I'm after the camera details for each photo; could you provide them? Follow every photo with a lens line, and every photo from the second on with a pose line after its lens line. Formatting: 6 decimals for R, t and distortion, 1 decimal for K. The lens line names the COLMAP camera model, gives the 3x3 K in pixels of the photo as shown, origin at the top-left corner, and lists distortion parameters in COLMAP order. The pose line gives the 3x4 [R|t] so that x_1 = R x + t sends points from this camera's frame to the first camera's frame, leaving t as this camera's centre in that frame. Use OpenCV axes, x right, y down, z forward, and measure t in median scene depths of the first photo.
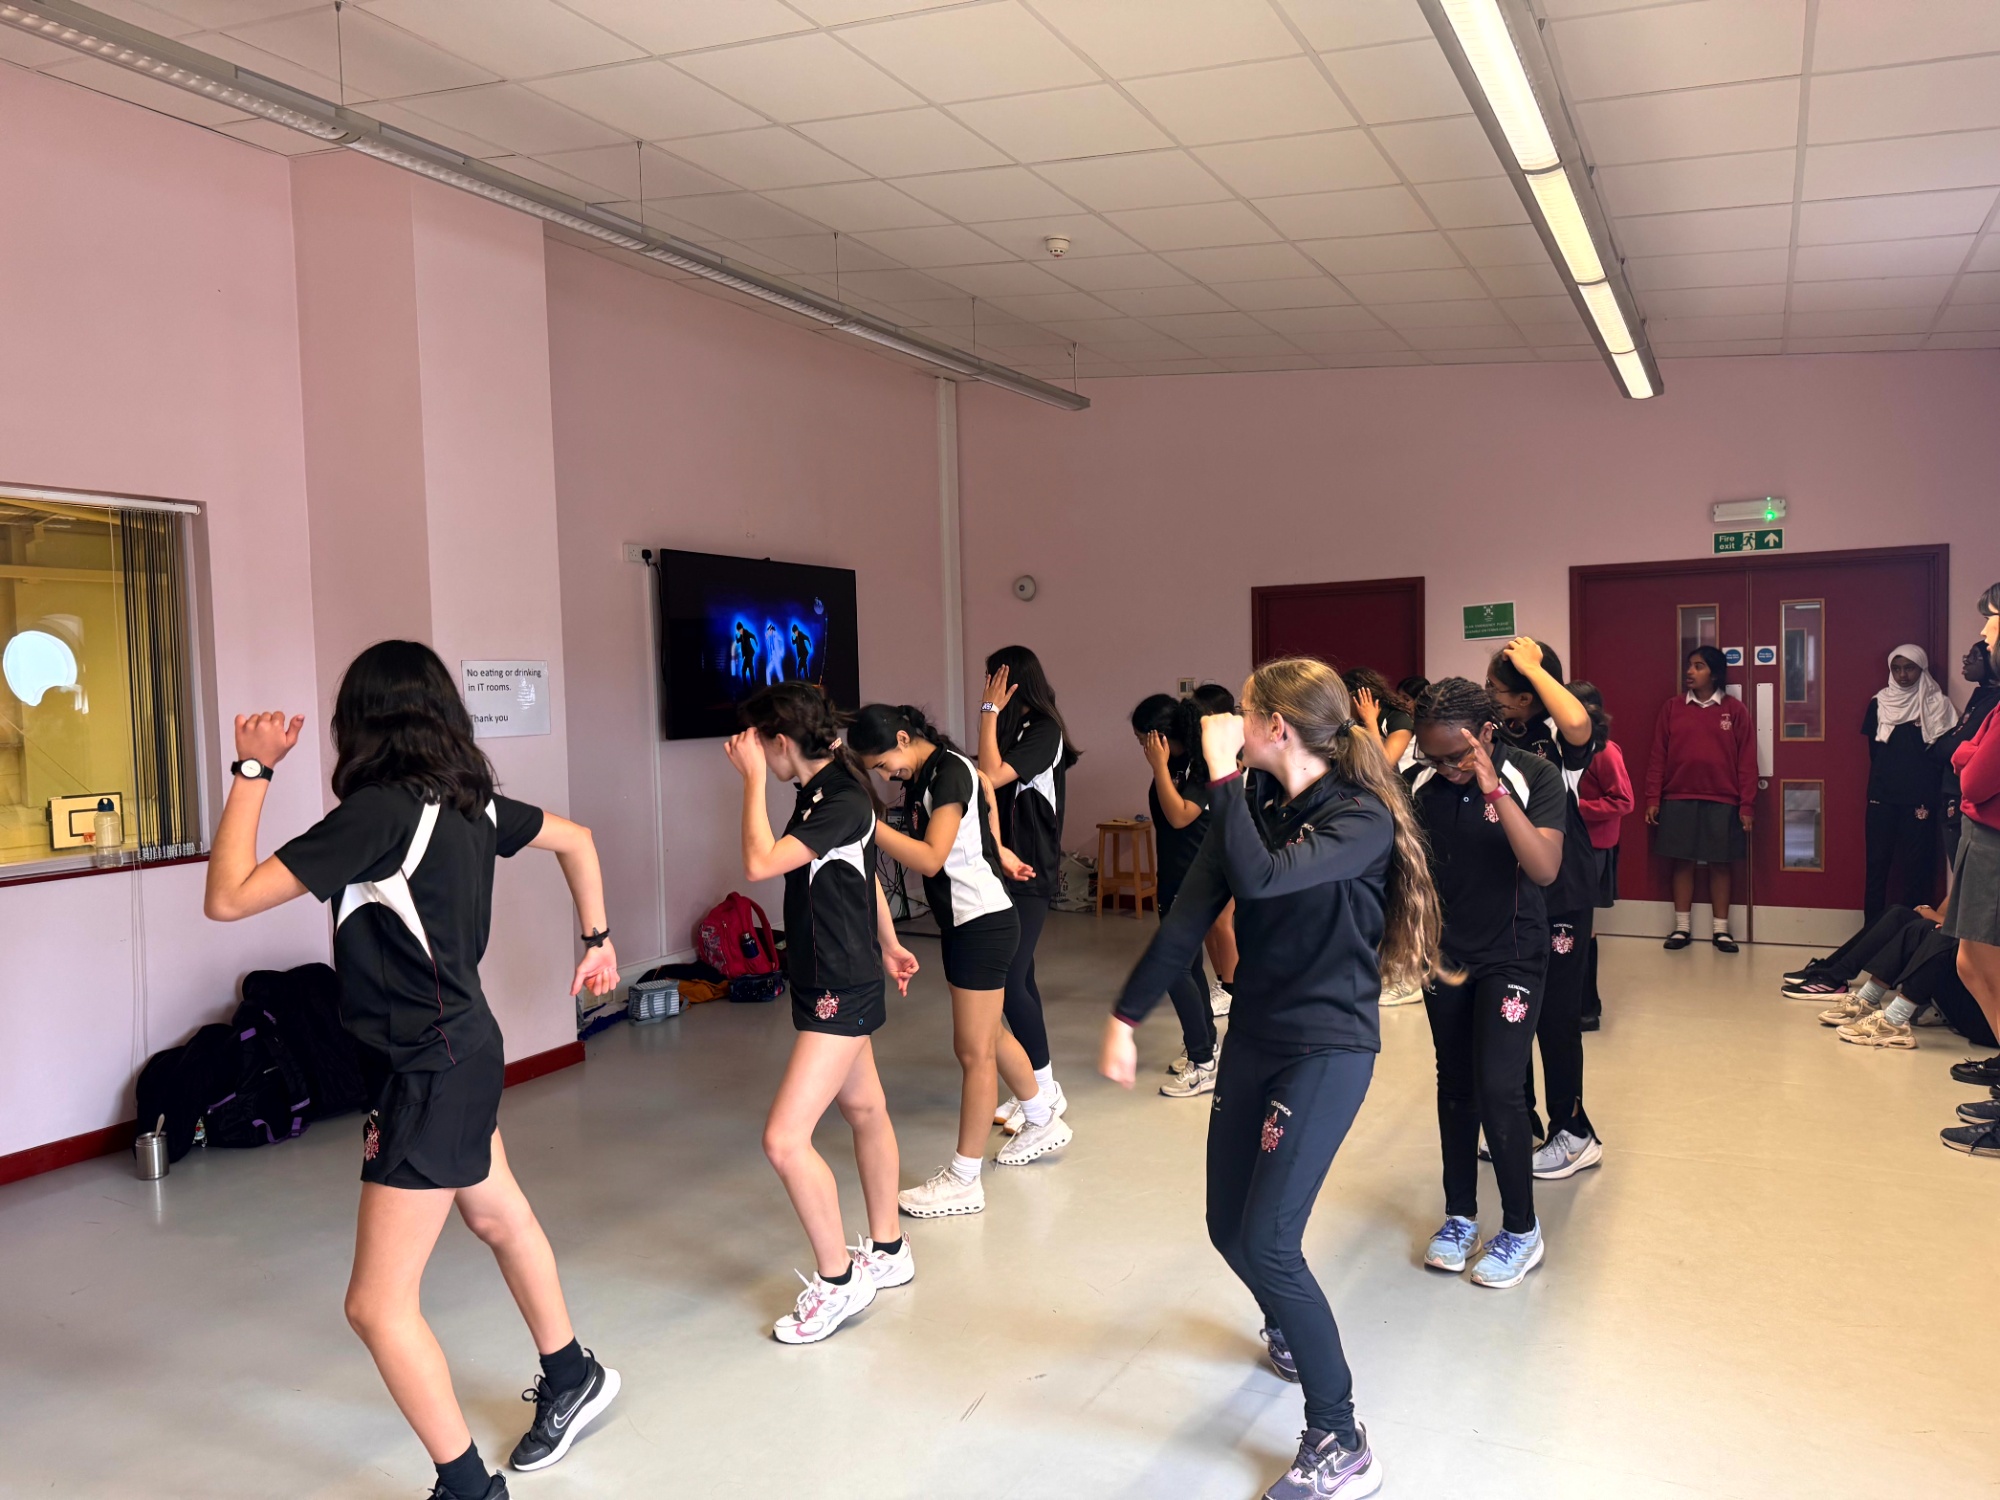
lens RADIAL K [[1406.3, 0, 1004.1], [0, 1406.3, 763.0], [0, 0, 1]] dist [0.073689, -0.079169]
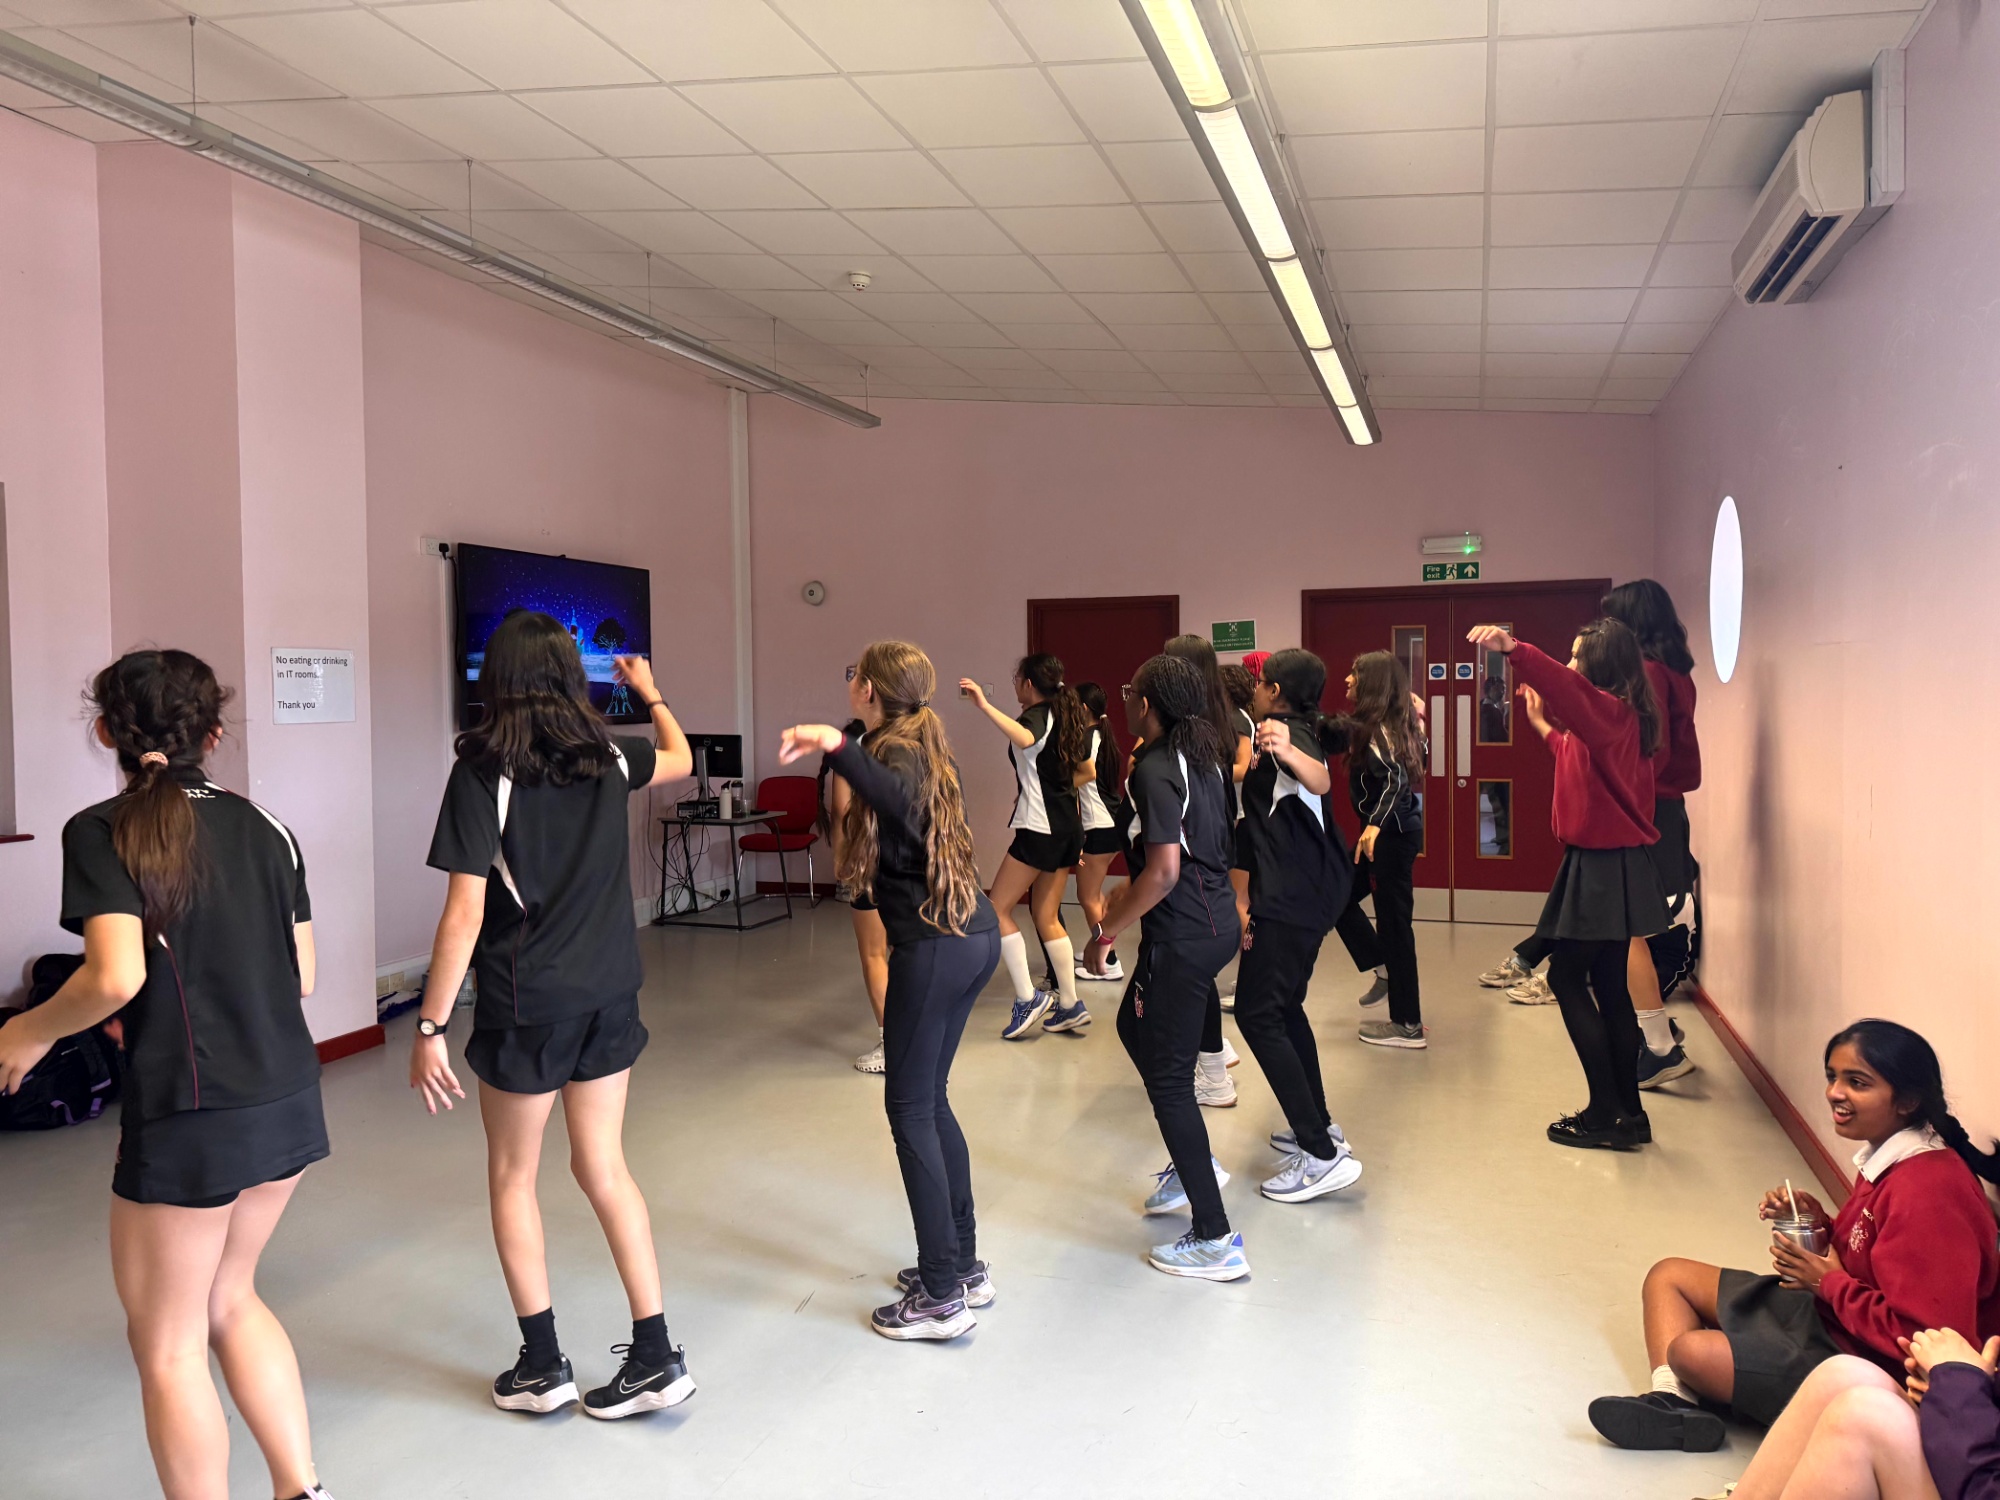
lens RADIAL K [[1419.1, 0, 1000.0], [0, 1419.1, 750.0], [0, 0, 1]] dist [0.079947, -0.072859]
pose [[0.985869, 0.010681, 0.167177, -0.037290], [-0.008186, 0.999845, -0.015607, 0.012516], [-0.167318, 0.014018, 0.985803, -0.099299]]
